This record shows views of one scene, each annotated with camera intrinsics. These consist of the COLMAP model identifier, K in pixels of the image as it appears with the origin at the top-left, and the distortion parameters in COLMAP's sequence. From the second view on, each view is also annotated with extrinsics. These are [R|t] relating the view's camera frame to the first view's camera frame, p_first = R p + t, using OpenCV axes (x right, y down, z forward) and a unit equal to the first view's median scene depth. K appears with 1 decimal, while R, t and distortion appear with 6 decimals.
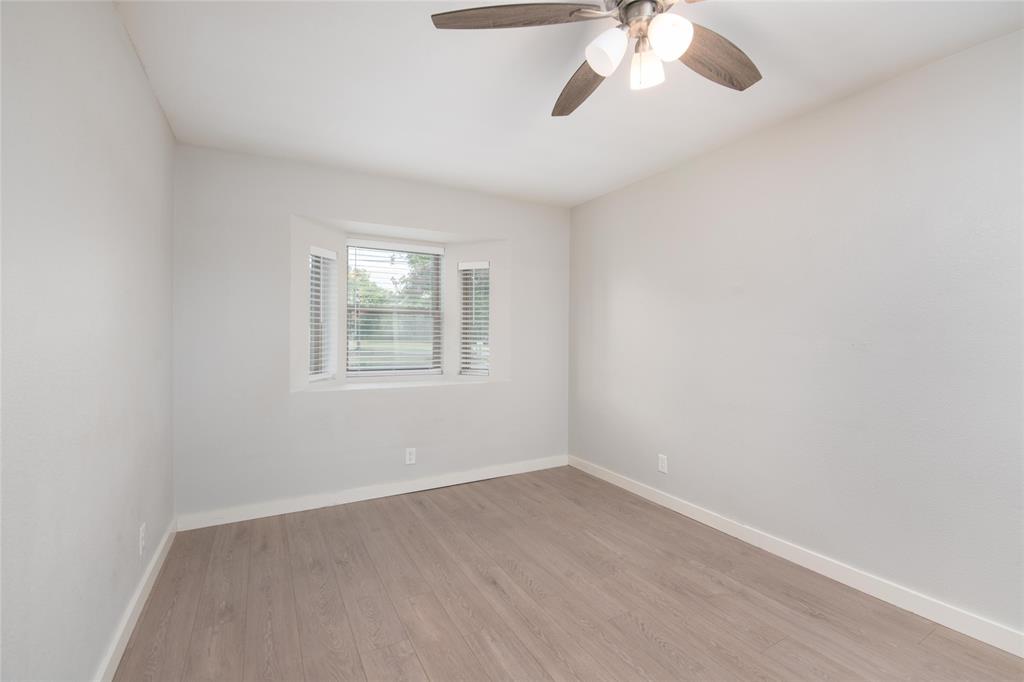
lens RADIAL K [[444.8, 0, 513.7], [0, 444.8, 338.6], [0, 0, 1]] dist [-0.002099, -0.010922]
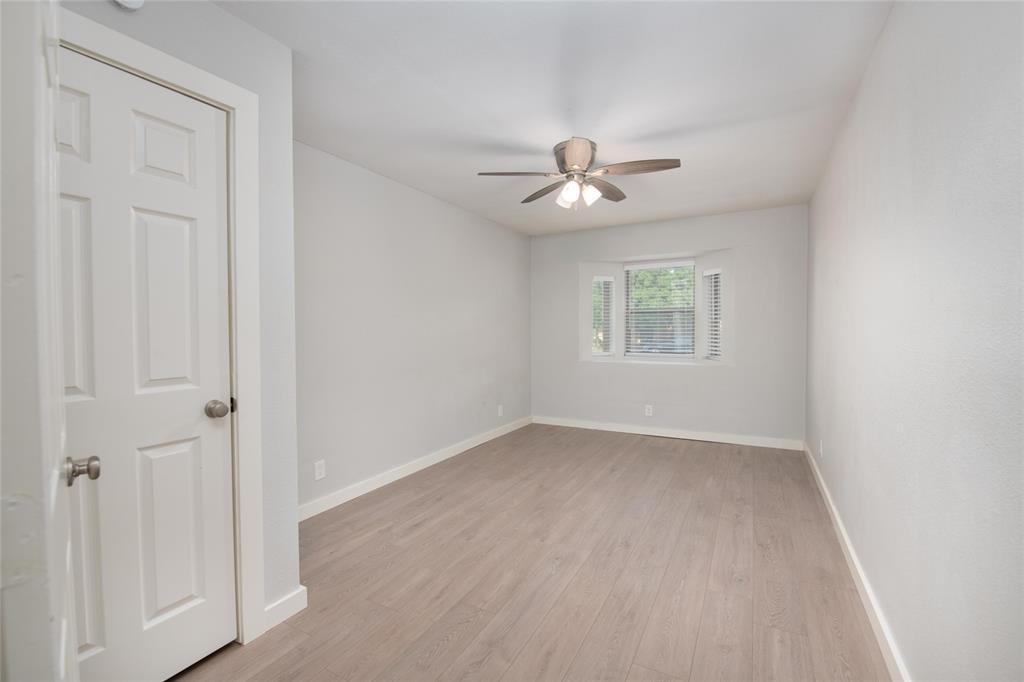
lens RADIAL K [[444.8, 0, 513.7], [0, 444.8, 338.6], [0, 0, 1]] dist [-0.002099, -0.010922]
pose [[0.547182, 0.016020, -0.836860, 0.799946], [0.005441, 0.999728, 0.022695, -0.012179], [0.836996, -0.016971, 0.546946, -0.192655]]
